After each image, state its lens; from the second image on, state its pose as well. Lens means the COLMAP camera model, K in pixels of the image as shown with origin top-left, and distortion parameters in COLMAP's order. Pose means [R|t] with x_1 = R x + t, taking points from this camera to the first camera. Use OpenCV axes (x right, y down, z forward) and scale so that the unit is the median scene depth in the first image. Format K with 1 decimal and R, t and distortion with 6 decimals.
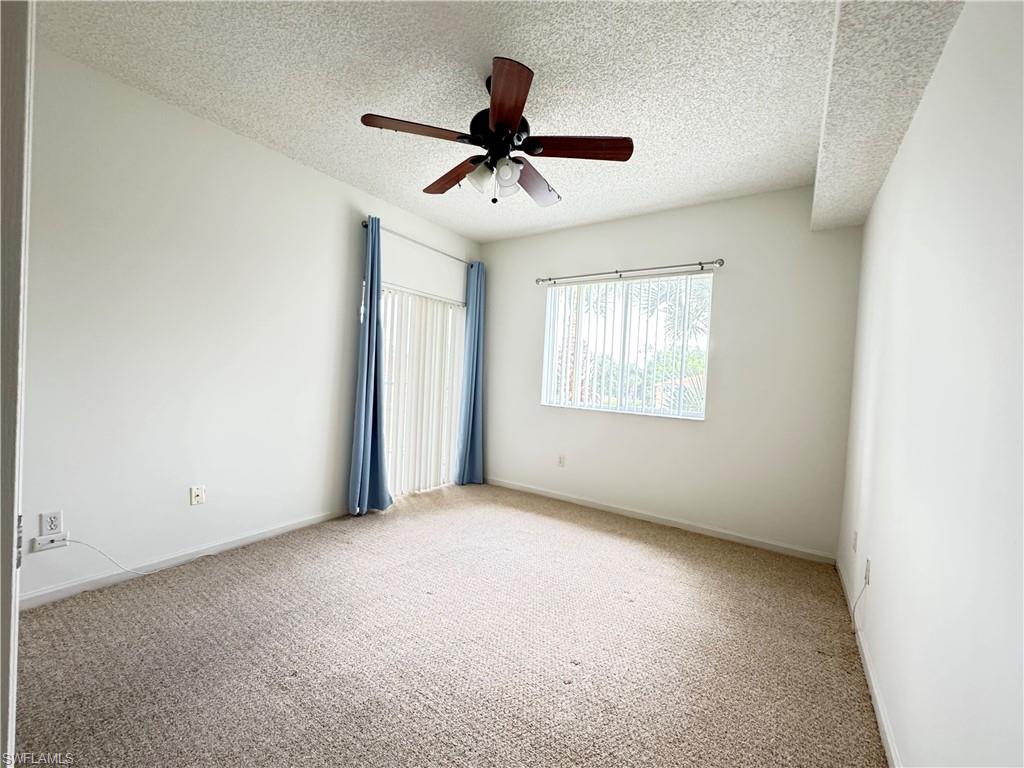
lens RADIAL K [[410.3, 0, 512.1], [0, 410.3, 382.6], [0, 0, 1]] dist [-0.004187, 0.000378]
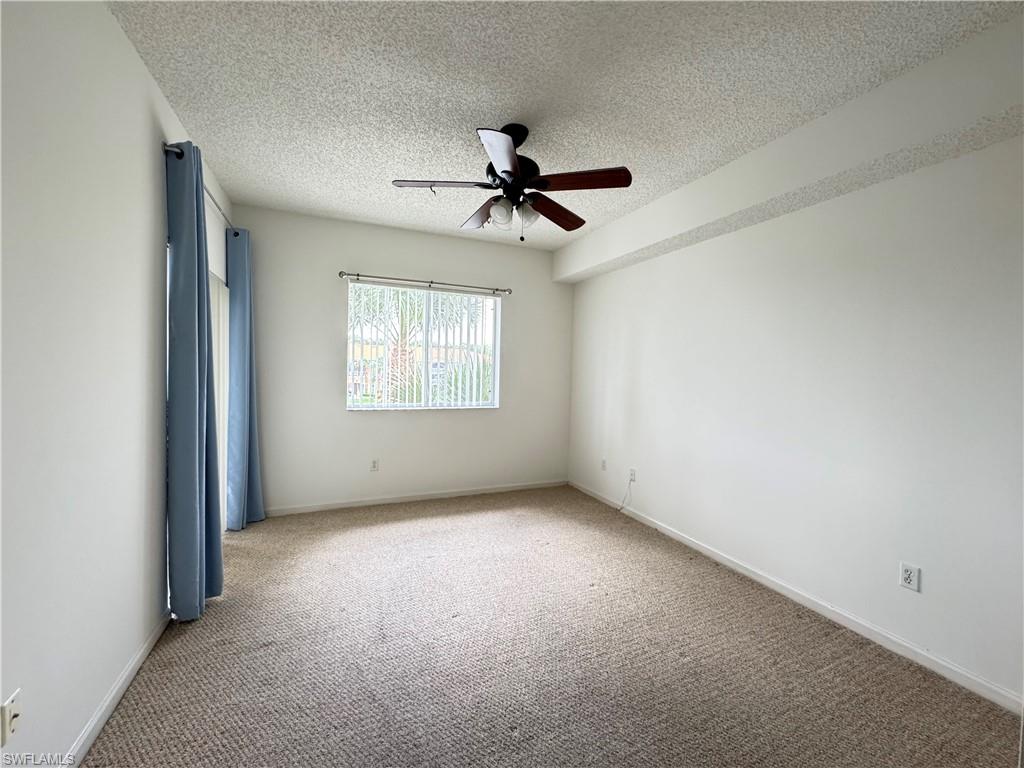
lens RADIAL K [[410.3, 0, 513.2], [0, 410.3, 382.7], [0, 0, 1]] dist [-0.004187, 0.000378]
pose [[0.530718, -0.062263, 0.845258, -0.593931], [0.020753, 0.997954, 0.060481, -0.066154], [-0.847294, -0.014557, 0.530924, 0.235519]]
